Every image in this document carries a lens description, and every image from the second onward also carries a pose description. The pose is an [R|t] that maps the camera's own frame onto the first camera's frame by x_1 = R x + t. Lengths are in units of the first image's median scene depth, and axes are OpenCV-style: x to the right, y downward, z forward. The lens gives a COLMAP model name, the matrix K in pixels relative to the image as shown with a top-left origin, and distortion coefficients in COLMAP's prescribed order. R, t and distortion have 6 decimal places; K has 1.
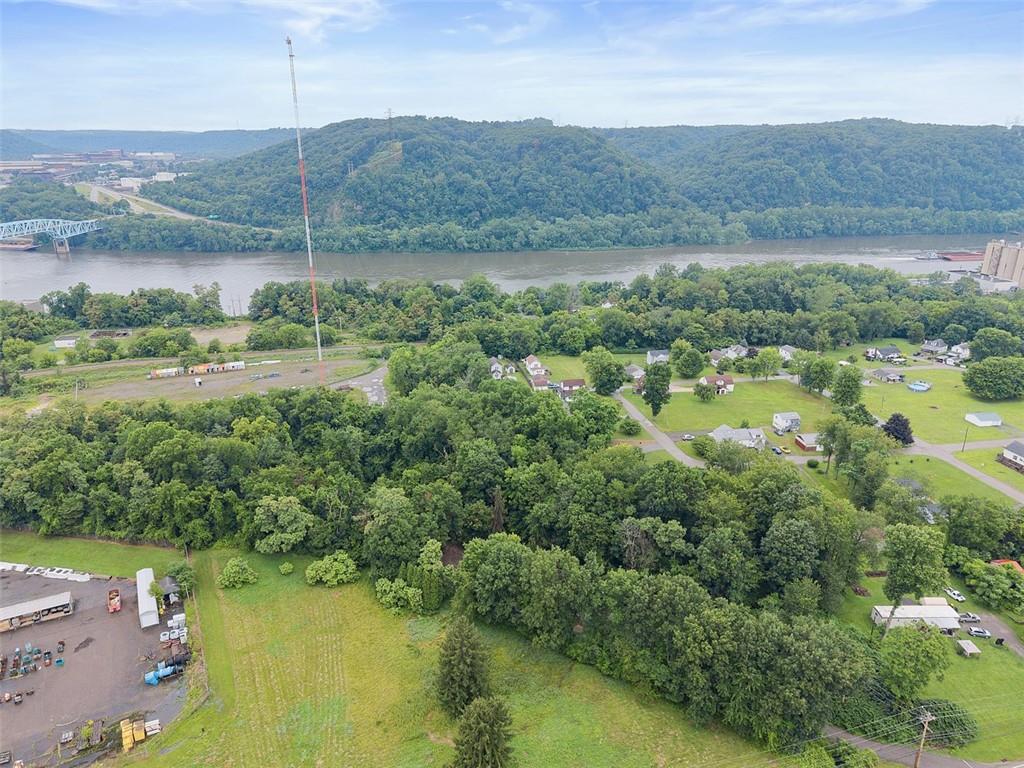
lens RADIAL K [[690.1, 0, 512.0], [0, 690.1, 384.0], [0, 0, 1]] dist [-0.002589, -0.008890]
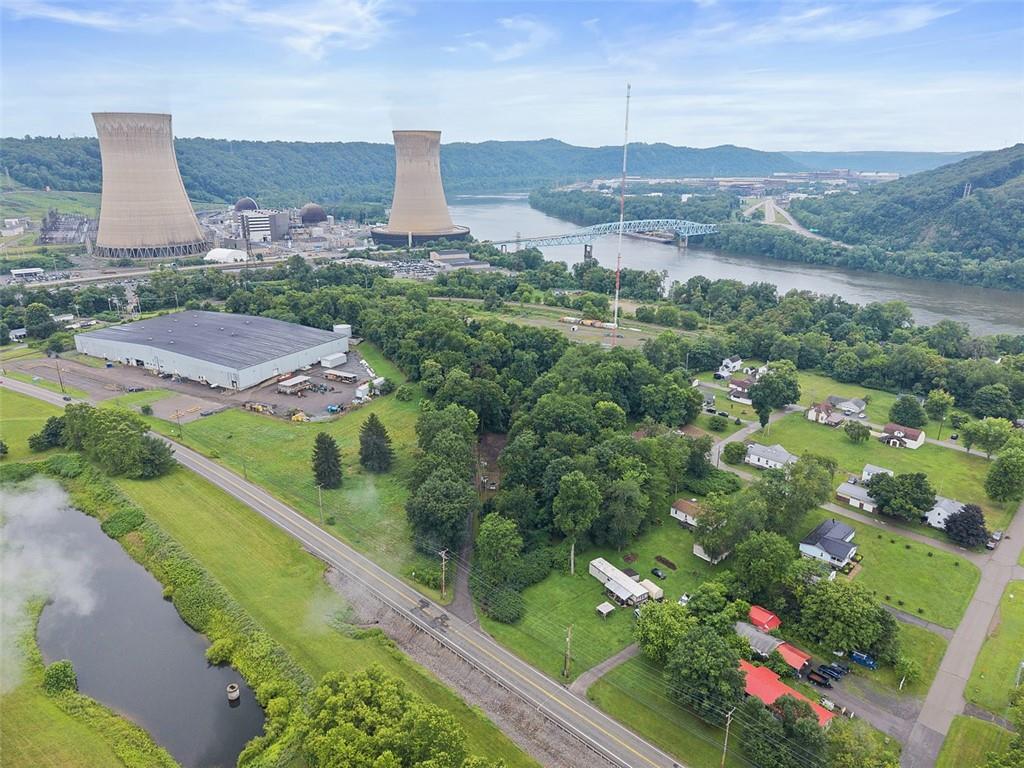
lens RADIAL K [[690.1, 0, 512.0], [0, 690.1, 384.0], [0, 0, 1]] dist [-0.002589, -0.008890]
pose [[0.551051, 0.254906, -0.794585, 0.244193], [-0.277359, 0.954015, 0.113701, -0.008296], [0.787029, 0.157731, 0.596411, 0.036433]]
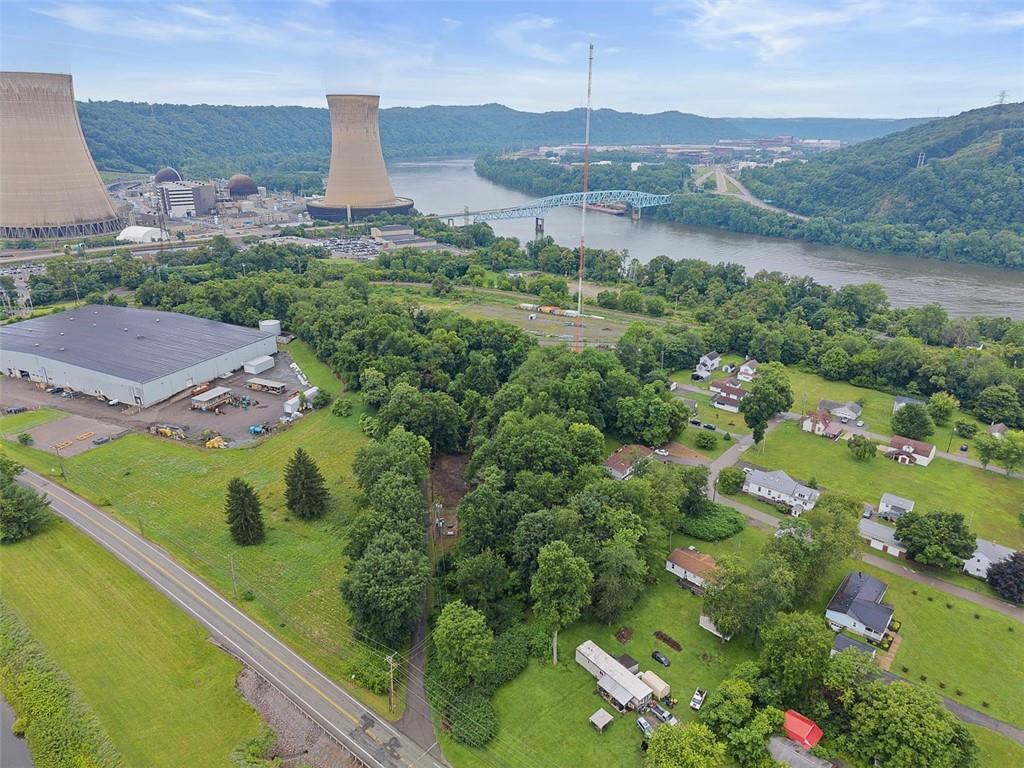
lens RADIAL K [[690.1, 0, 512.0], [0, 690.1, 384.0], [0, 0, 1]] dist [-0.002589, -0.008890]
pose [[0.613868, 0.276727, -0.739316, 0.200320], [-0.265815, 0.954313, 0.136490, -0.019657], [0.743309, 0.112735, 0.659380, 0.059534]]
